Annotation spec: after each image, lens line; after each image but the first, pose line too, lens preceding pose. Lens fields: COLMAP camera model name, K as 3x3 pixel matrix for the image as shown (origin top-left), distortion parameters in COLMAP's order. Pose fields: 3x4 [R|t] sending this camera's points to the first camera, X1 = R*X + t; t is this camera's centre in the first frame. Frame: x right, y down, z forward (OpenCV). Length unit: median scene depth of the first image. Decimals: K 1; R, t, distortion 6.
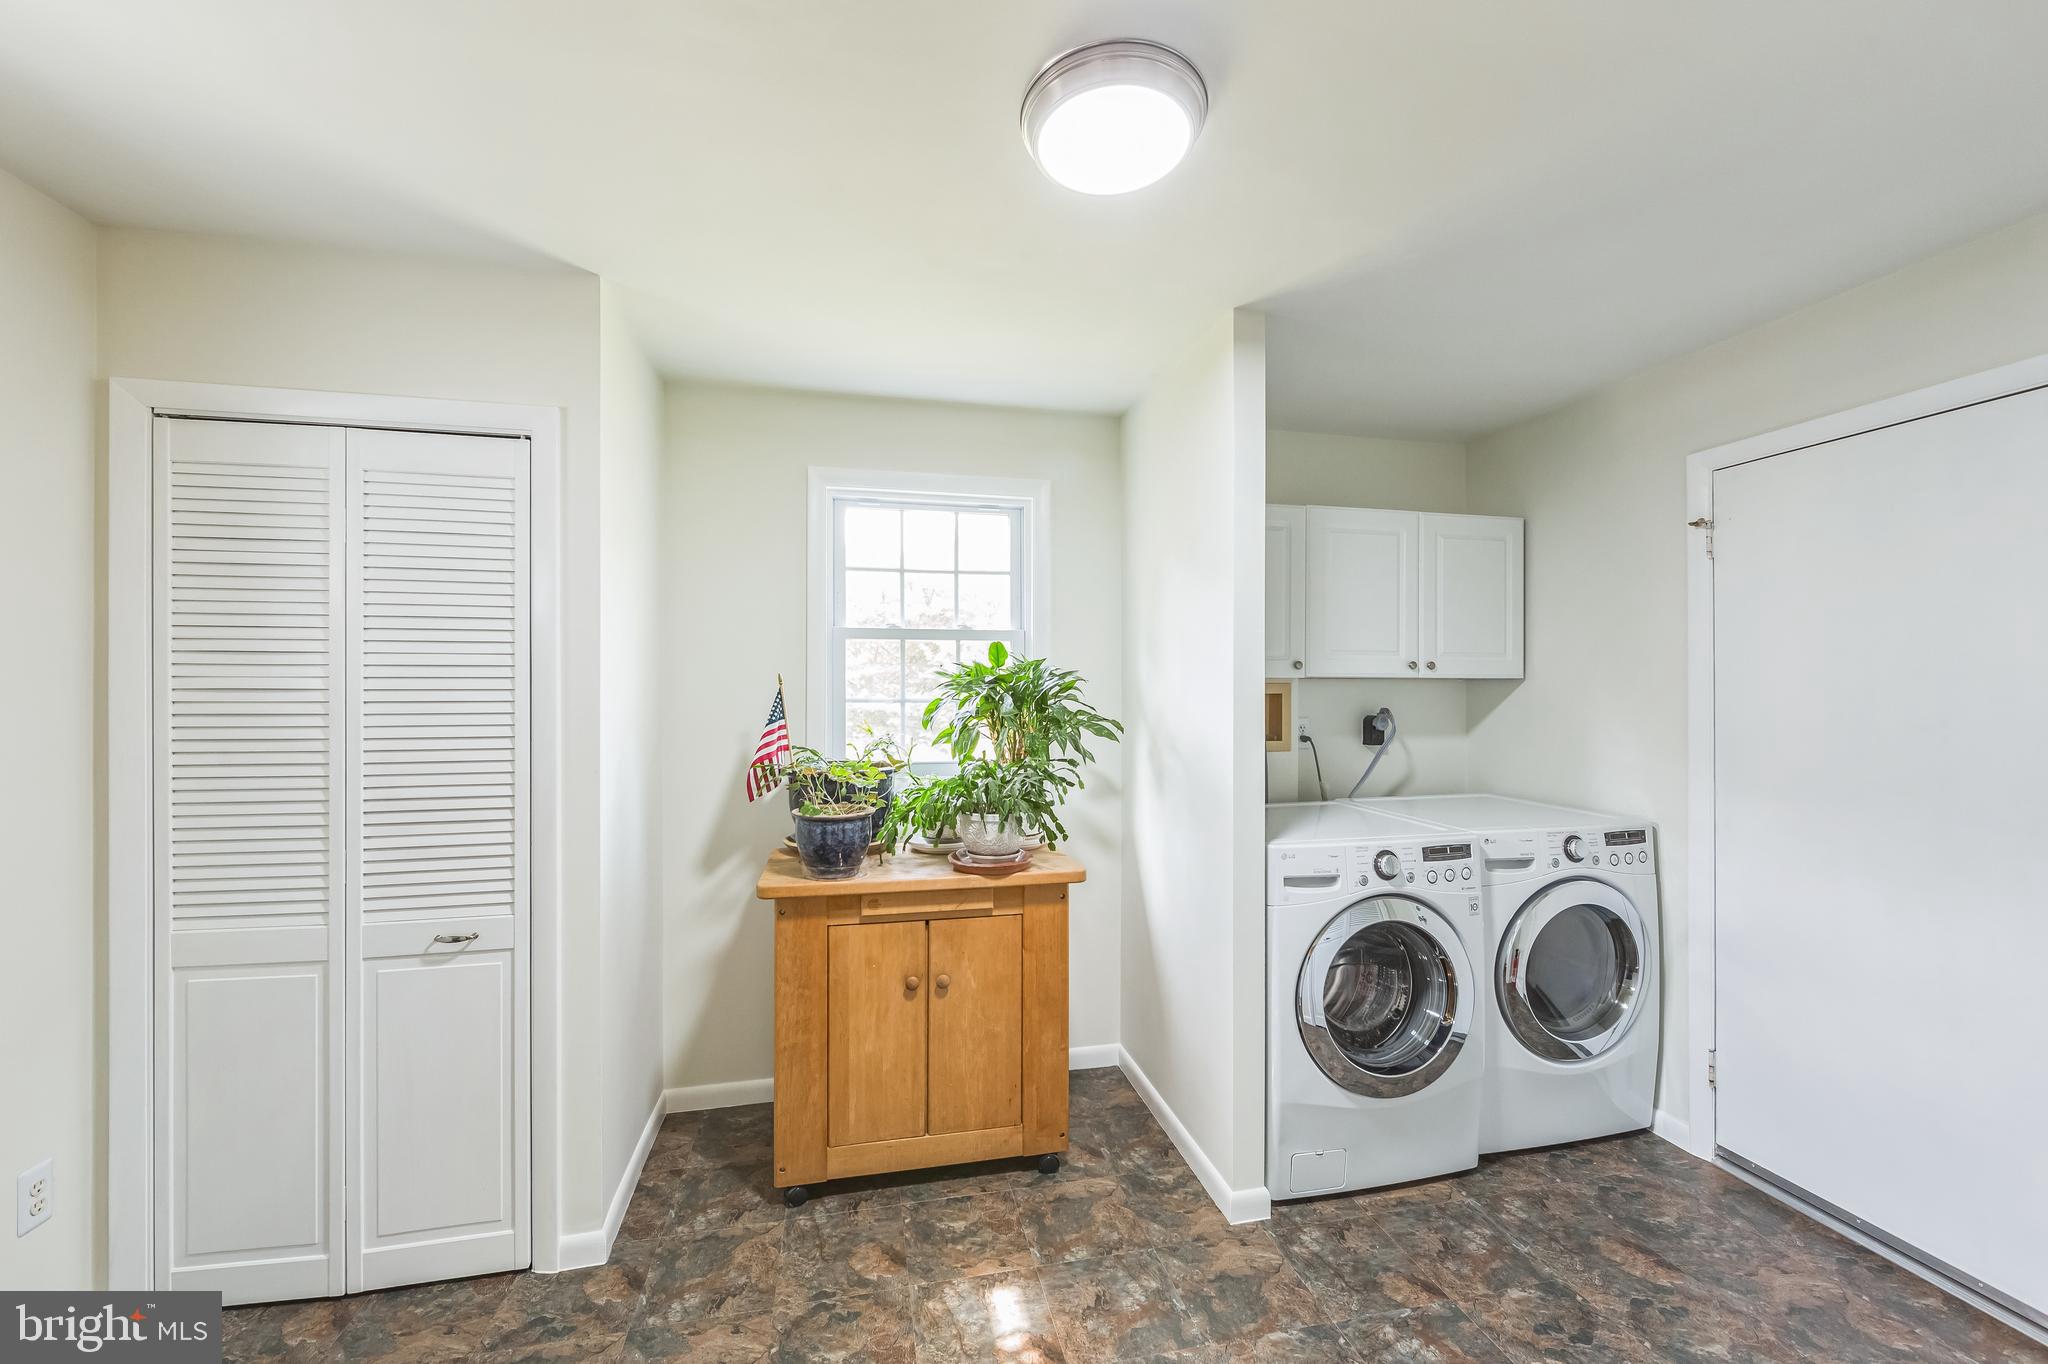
lens RADIAL K [[802.4, 0, 1024.3], [0, 802.4, 681.8], [0, 0, 1]] dist [-0.004087, 0.000144]
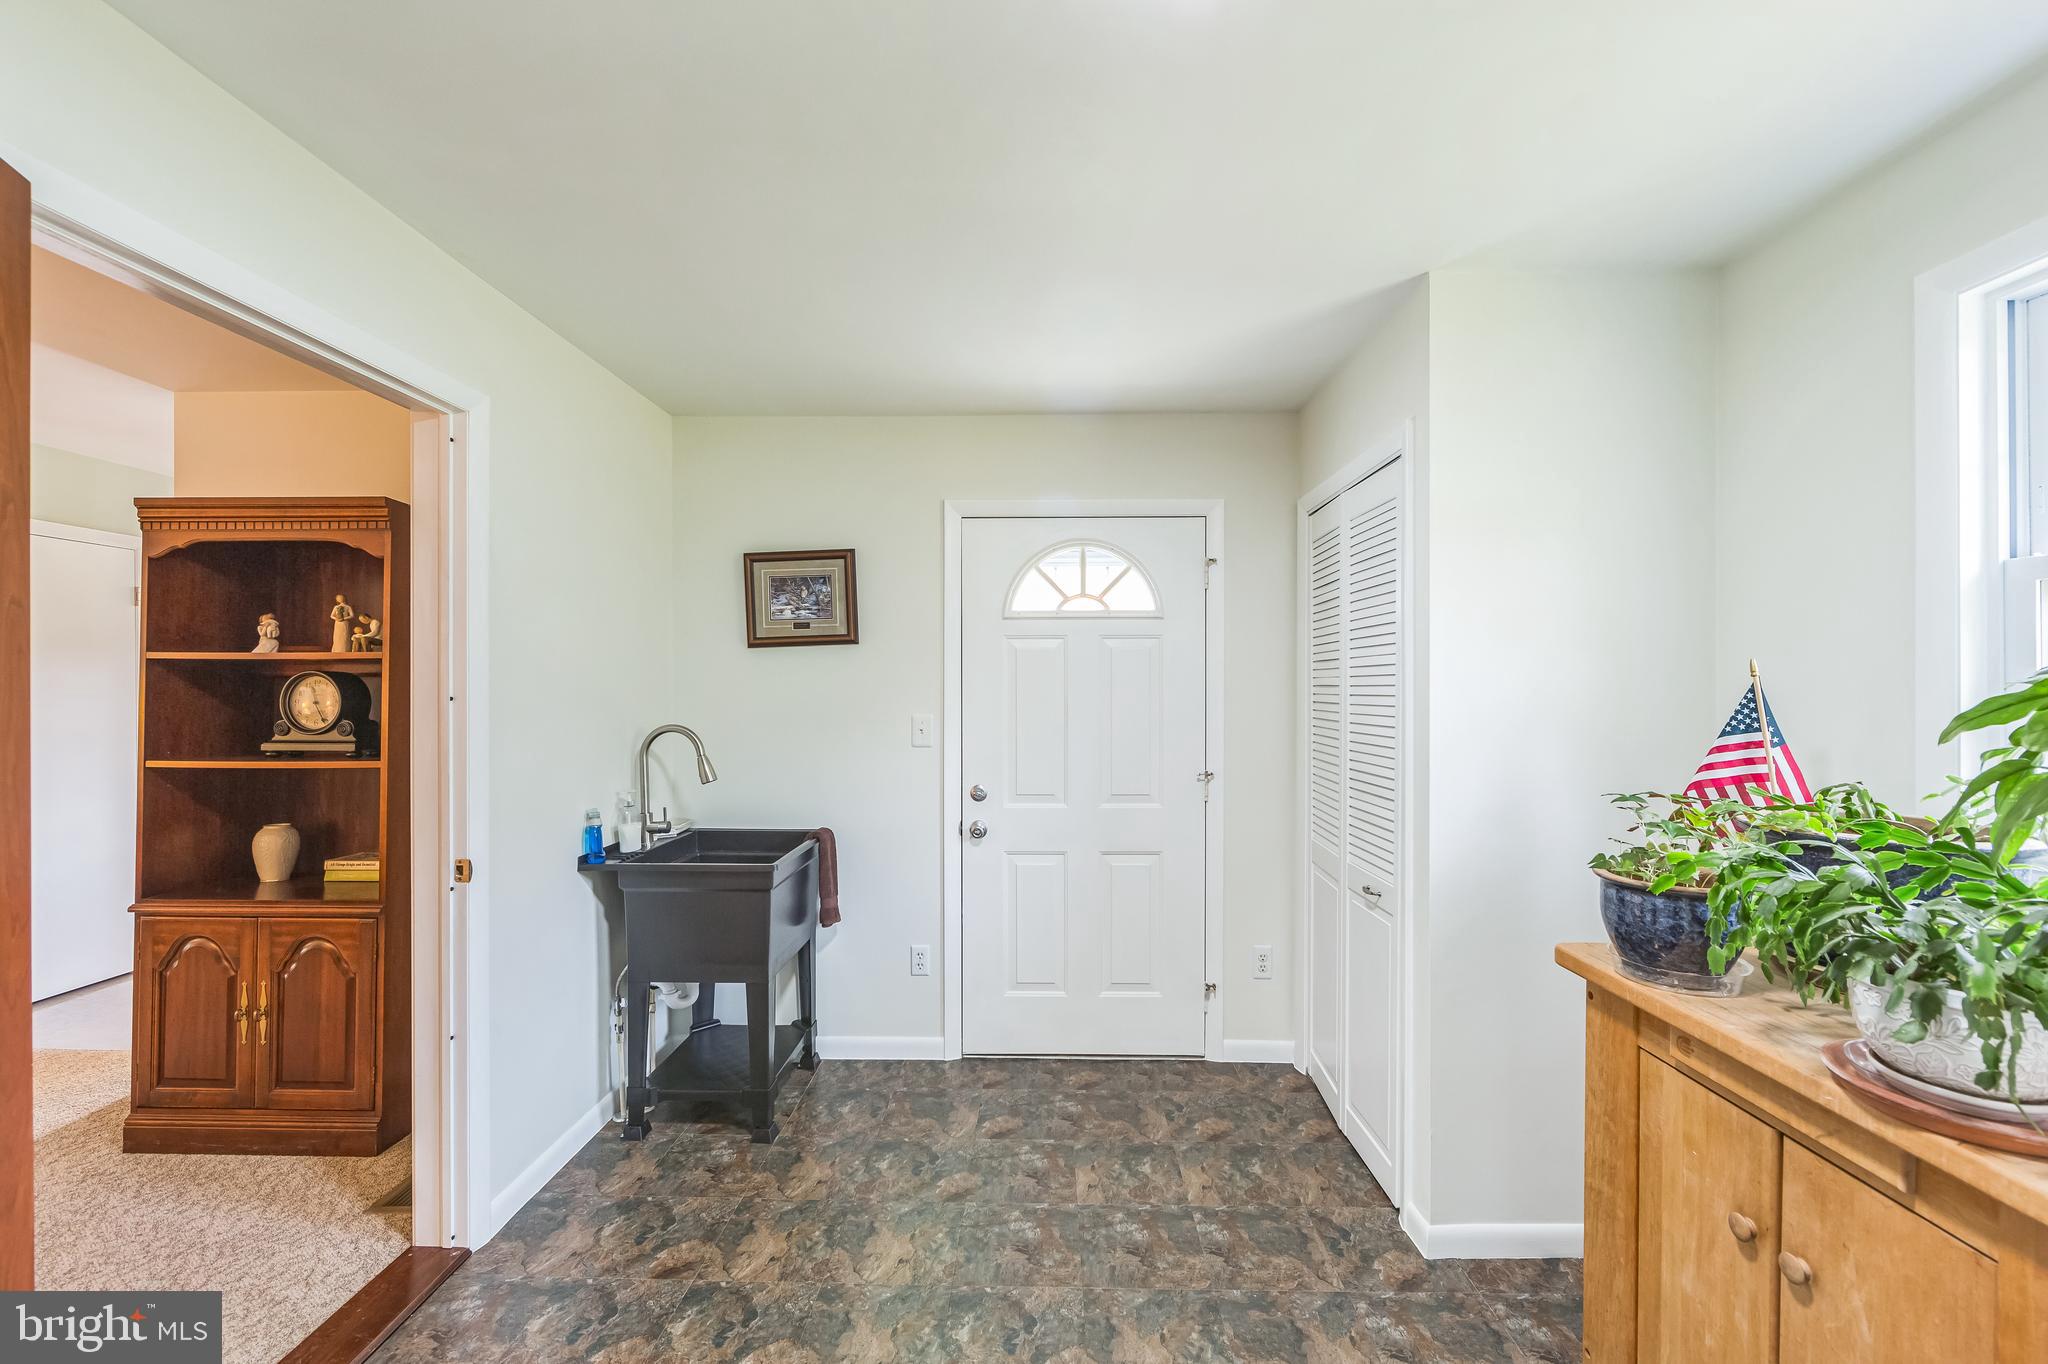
lens RADIAL K [[802.4, 0, 1022.1], [0, 802.4, 687.4], [0, 0, 1]] dist [-0.004087, 0.000144]
pose [[-0.236696, 0.000799, -0.971583, 0.530918], [0.009453, 0.999954, -0.001480, 0.010382], [0.971538, -0.009535, -0.236693, 0.708477]]
